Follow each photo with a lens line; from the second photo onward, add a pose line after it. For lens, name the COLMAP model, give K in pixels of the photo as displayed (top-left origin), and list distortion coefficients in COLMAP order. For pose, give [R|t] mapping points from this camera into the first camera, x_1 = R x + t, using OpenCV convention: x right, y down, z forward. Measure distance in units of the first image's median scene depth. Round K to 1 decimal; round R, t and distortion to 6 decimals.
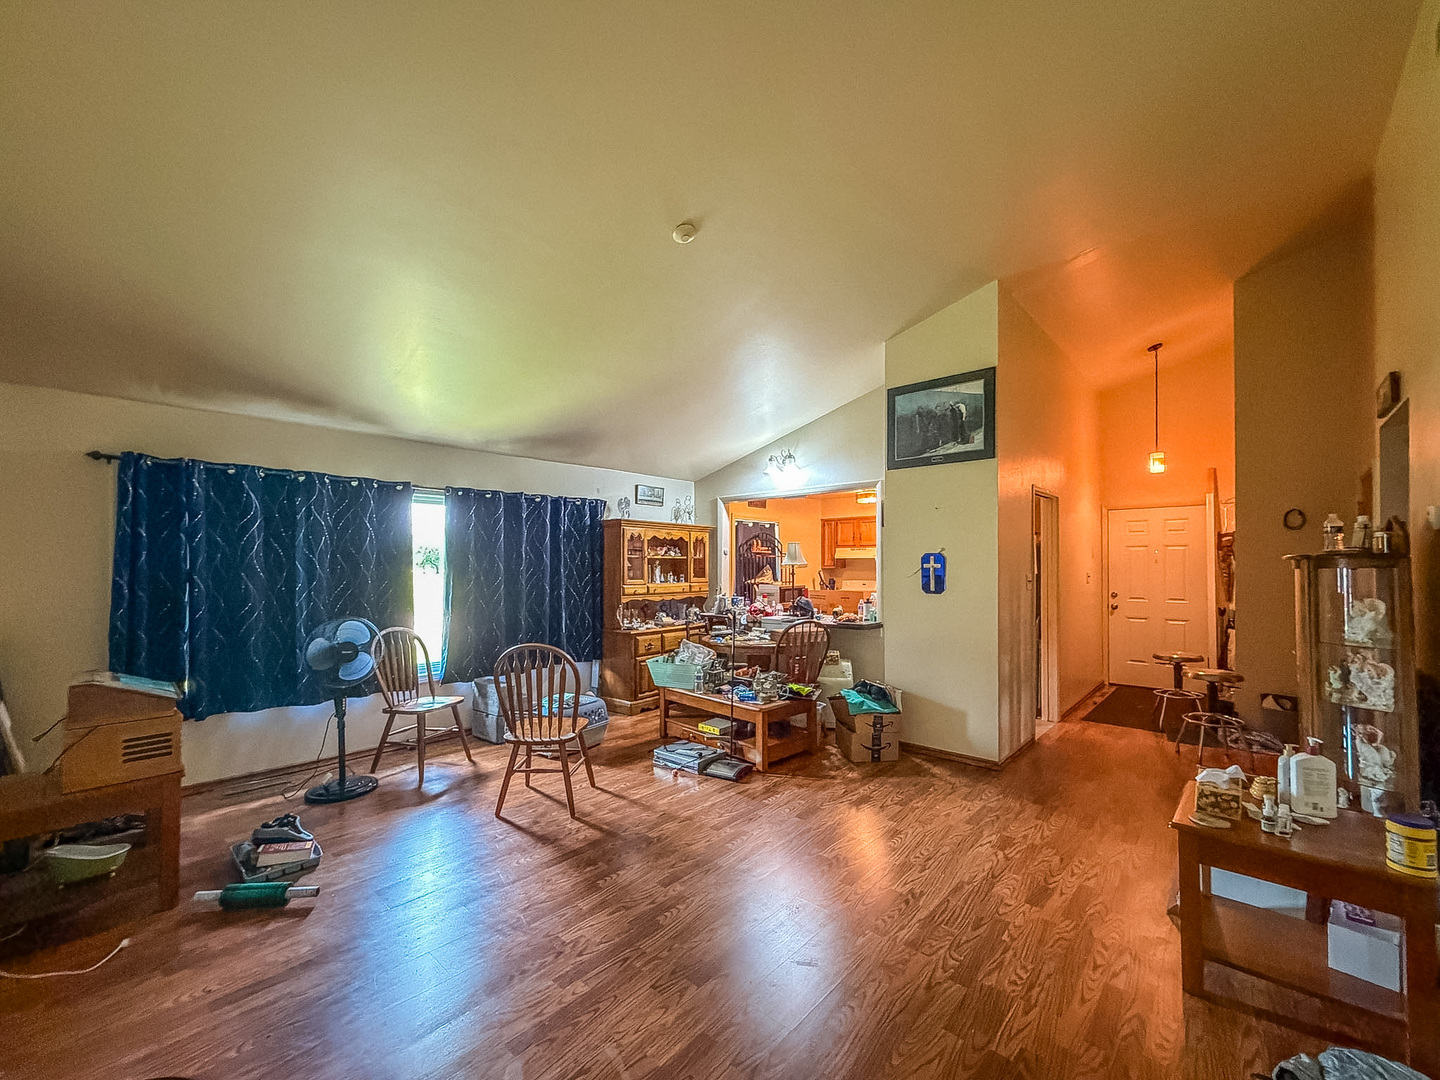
lens RADIAL K [[594.3, 0, 708.7], [0, 594.3, 574.5], [0, 0, 1]] dist [-0.000503, -0.000079]
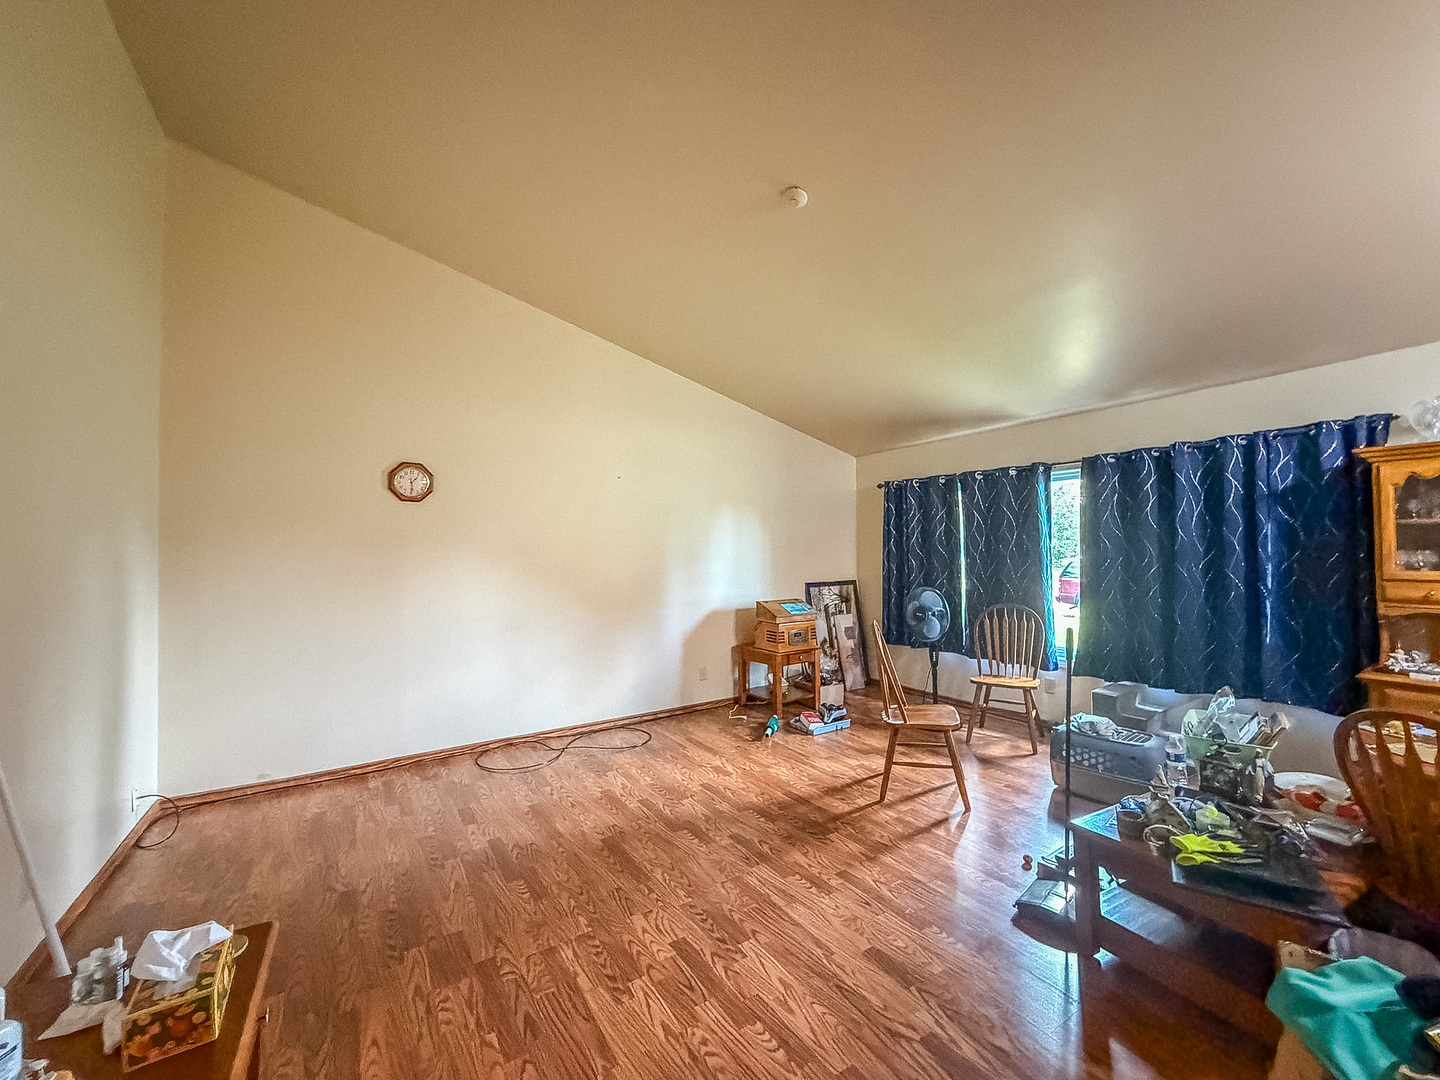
lens RADIAL K [[600.2, 0, 754.4], [0, 600.2, 533.4], [0, 0, 1]] dist [-0.001307, 0.000376]
pose [[-0.239079, -0.019796, -0.970798, 0.736099], [0.000336, 0.999790, -0.020470, -0.018150], [0.971000, -0.005220, -0.239023, 0.942330]]
